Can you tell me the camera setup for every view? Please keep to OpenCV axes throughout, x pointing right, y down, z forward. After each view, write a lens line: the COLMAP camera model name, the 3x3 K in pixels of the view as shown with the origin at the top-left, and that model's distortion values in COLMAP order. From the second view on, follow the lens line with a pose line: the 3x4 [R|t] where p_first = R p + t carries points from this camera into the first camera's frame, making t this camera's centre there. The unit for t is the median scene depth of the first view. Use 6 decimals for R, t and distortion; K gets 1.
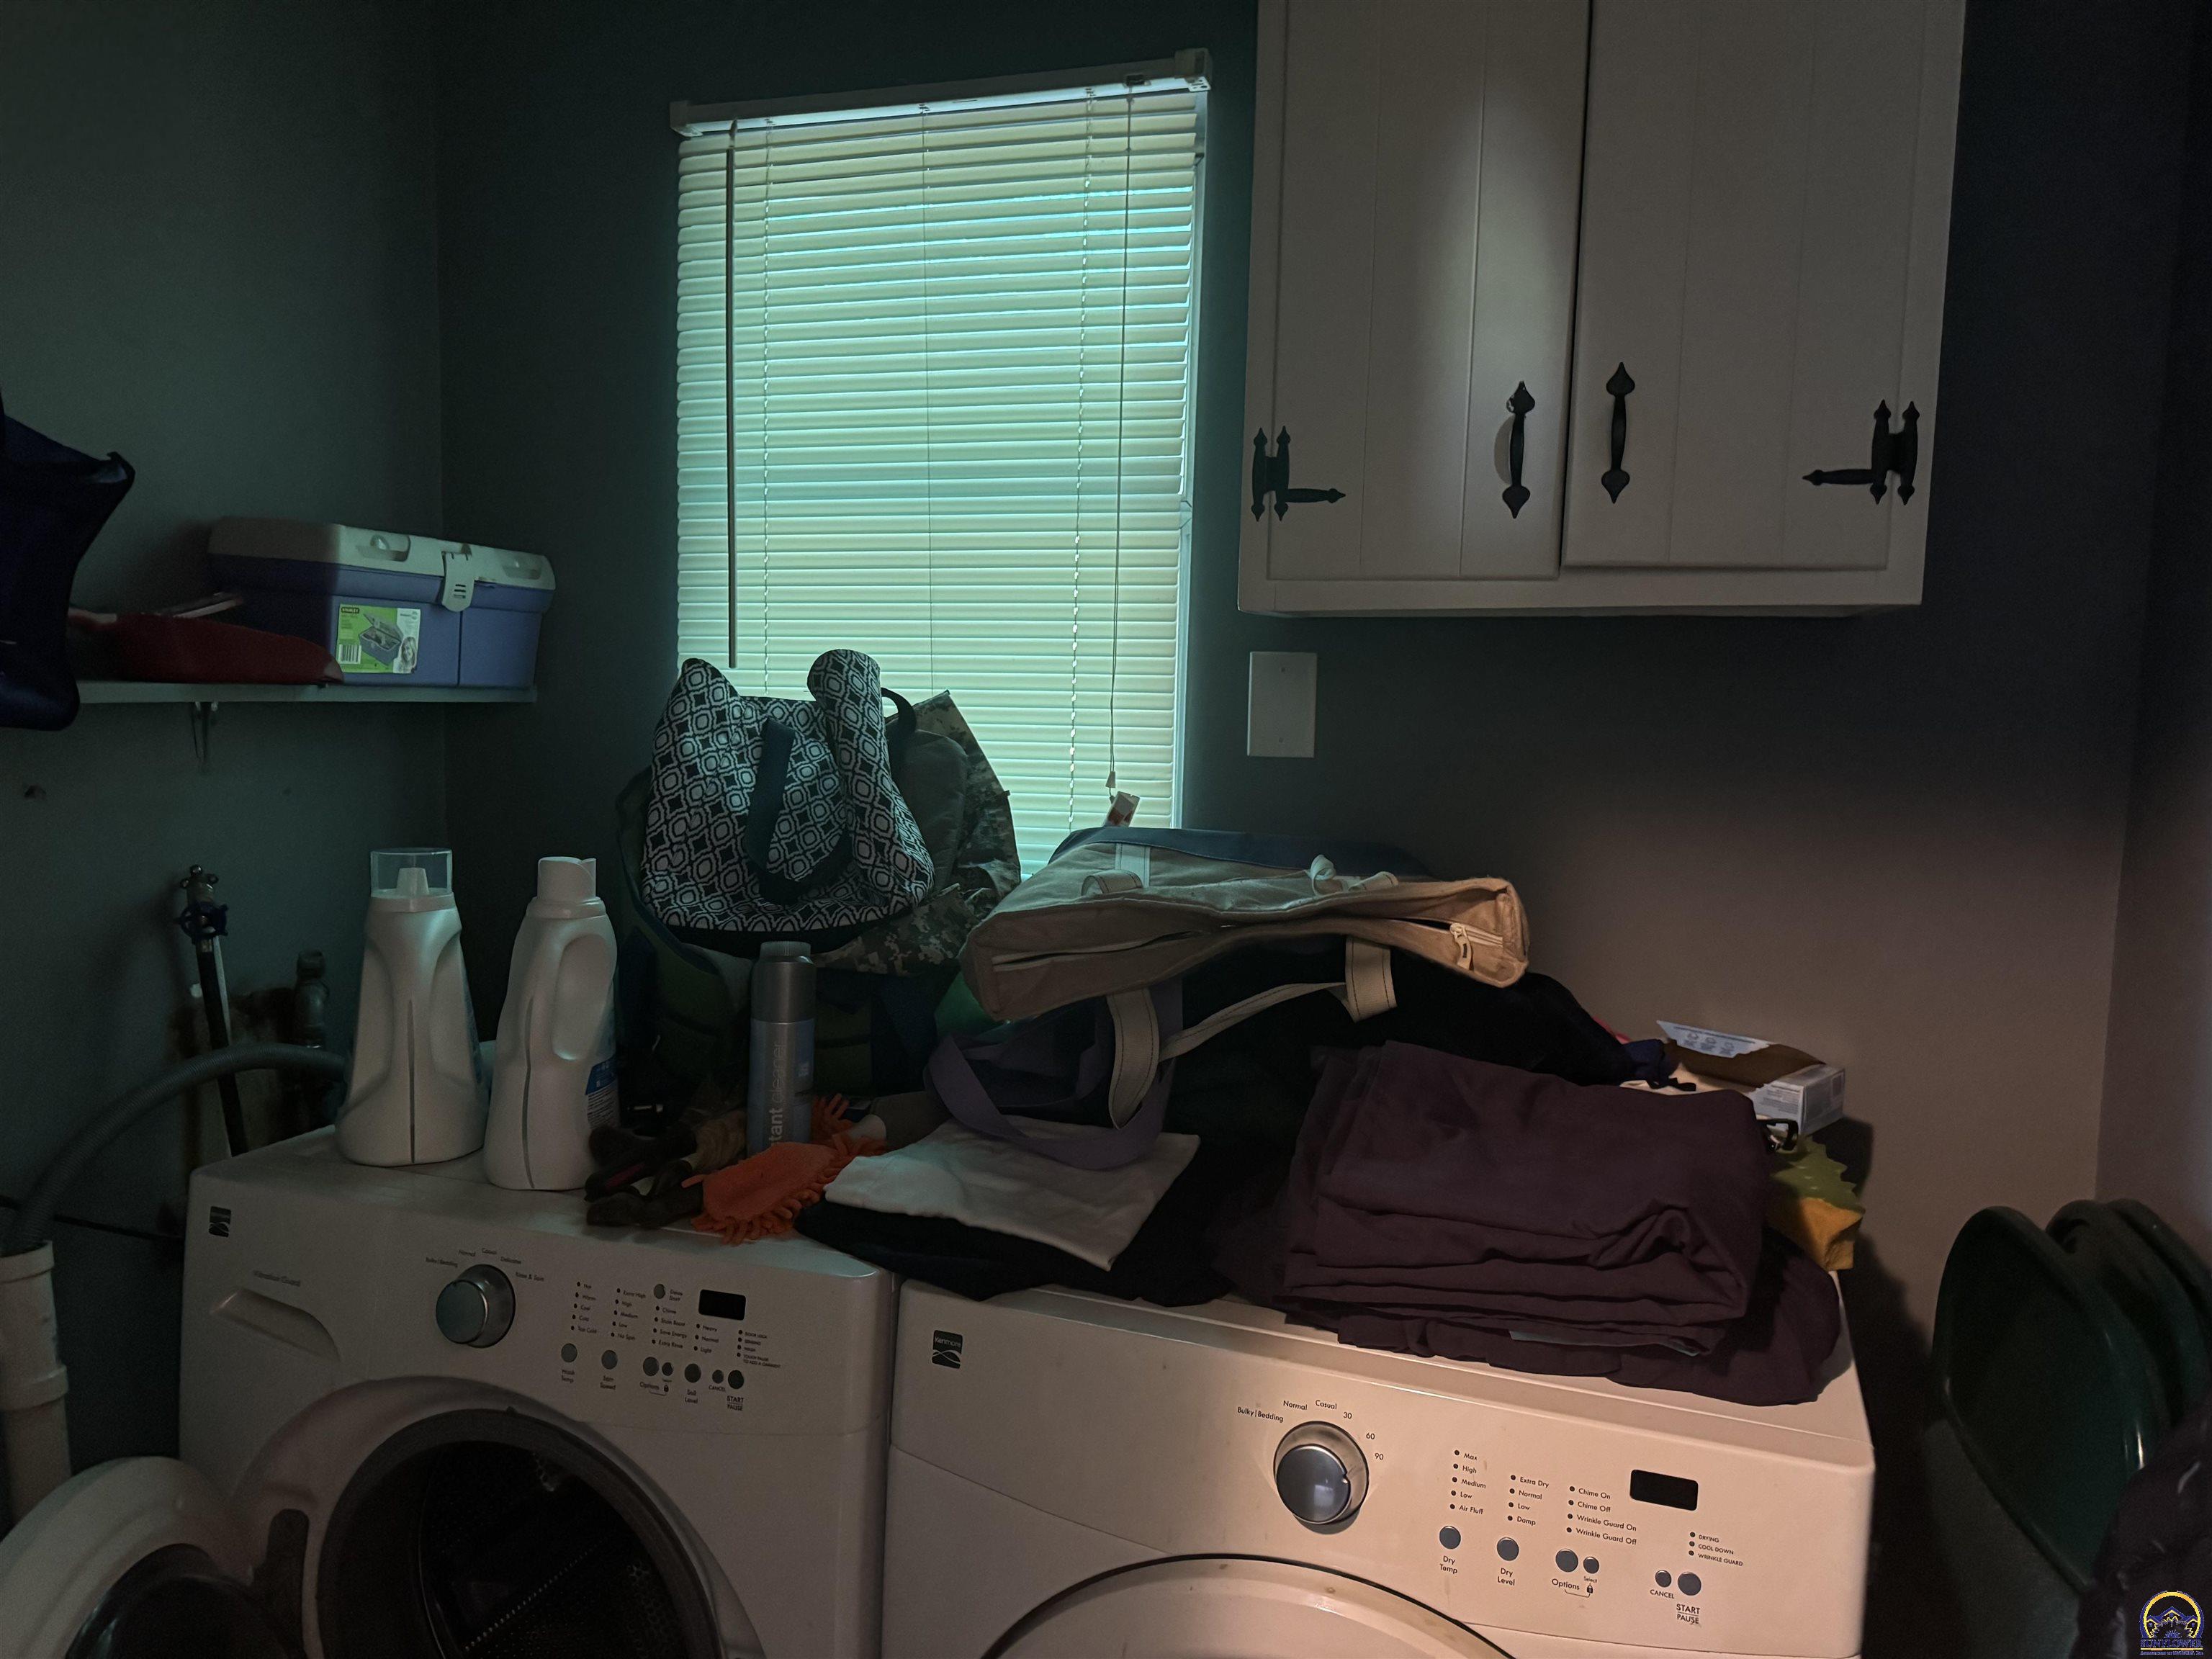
lens RADIAL K [[1562.3, 0, 1112.5], [0, 1562.3, 839.6], [0, 0, 1]] dist [0.106735, -0.188509]
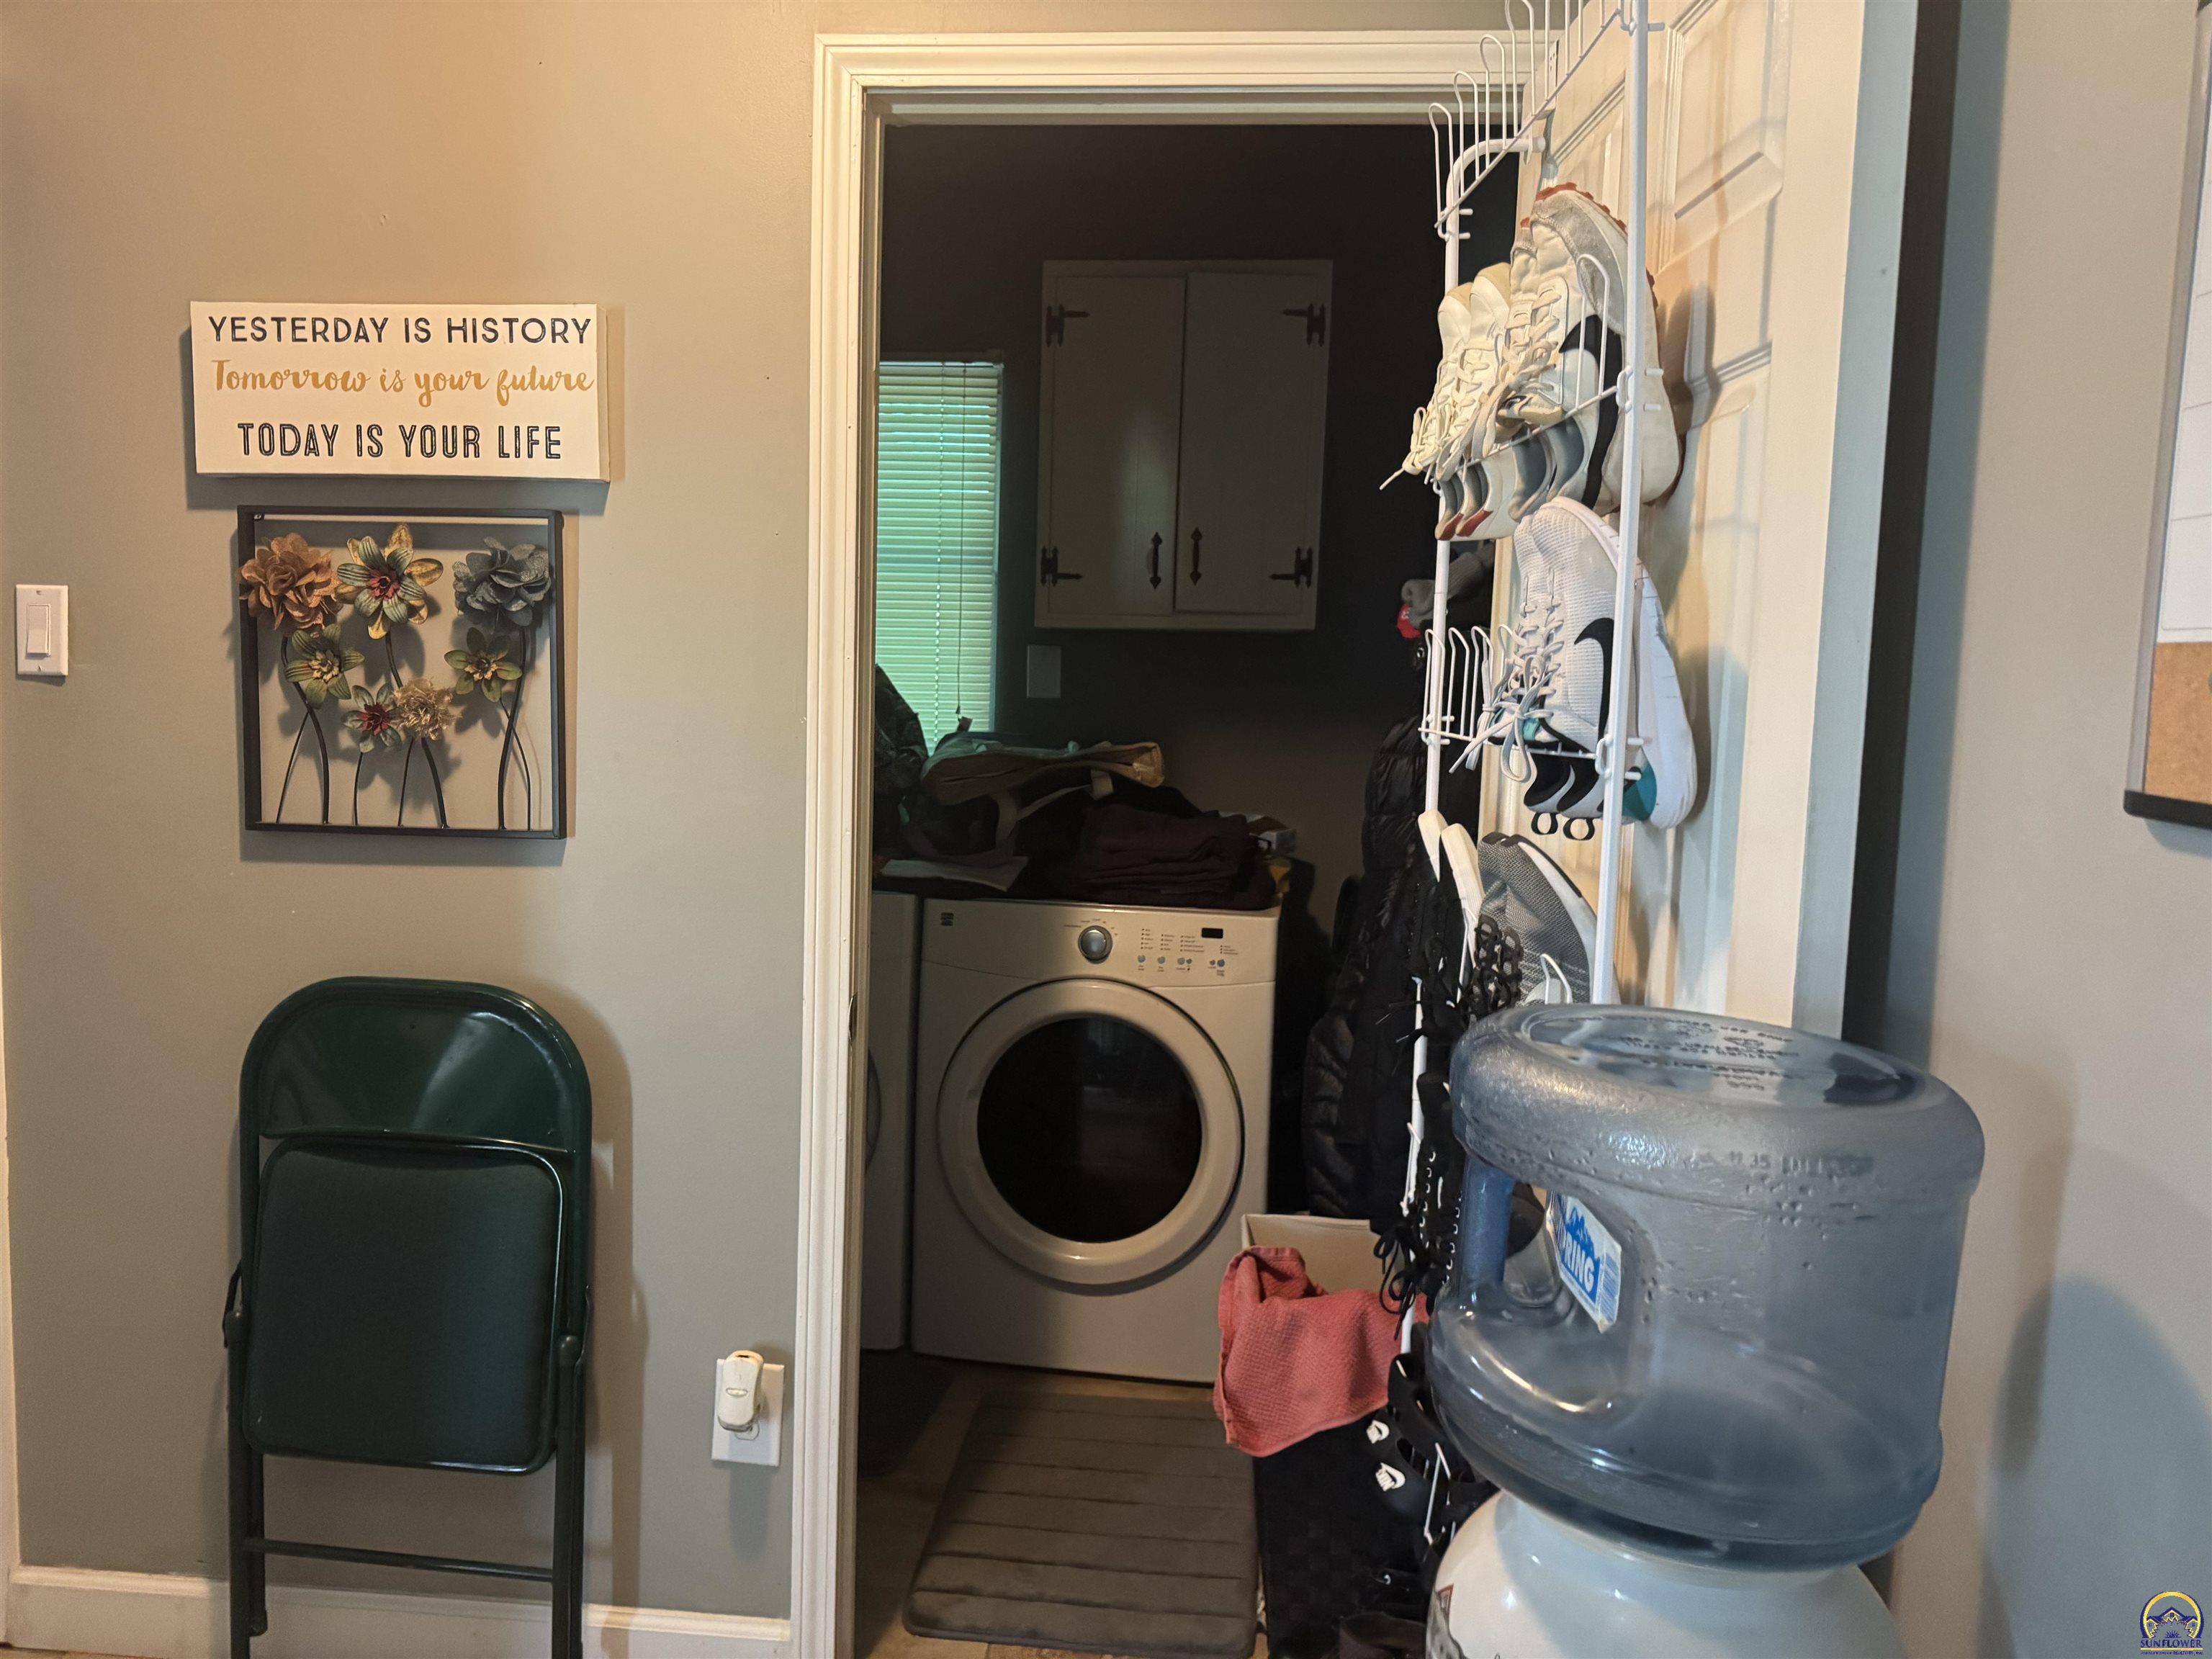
lens RADIAL K [[1562.3, 0, 1112.5], [0, 1562.3, 839.6], [0, 0, 1]] dist [0.106735, -0.188509]
pose [[0.973921, -0.020364, 0.225971, -0.349951], [0.019196, 0.999789, 0.007364, 0.152889], [-0.226074, -0.002834, 0.974106, -1.288560]]
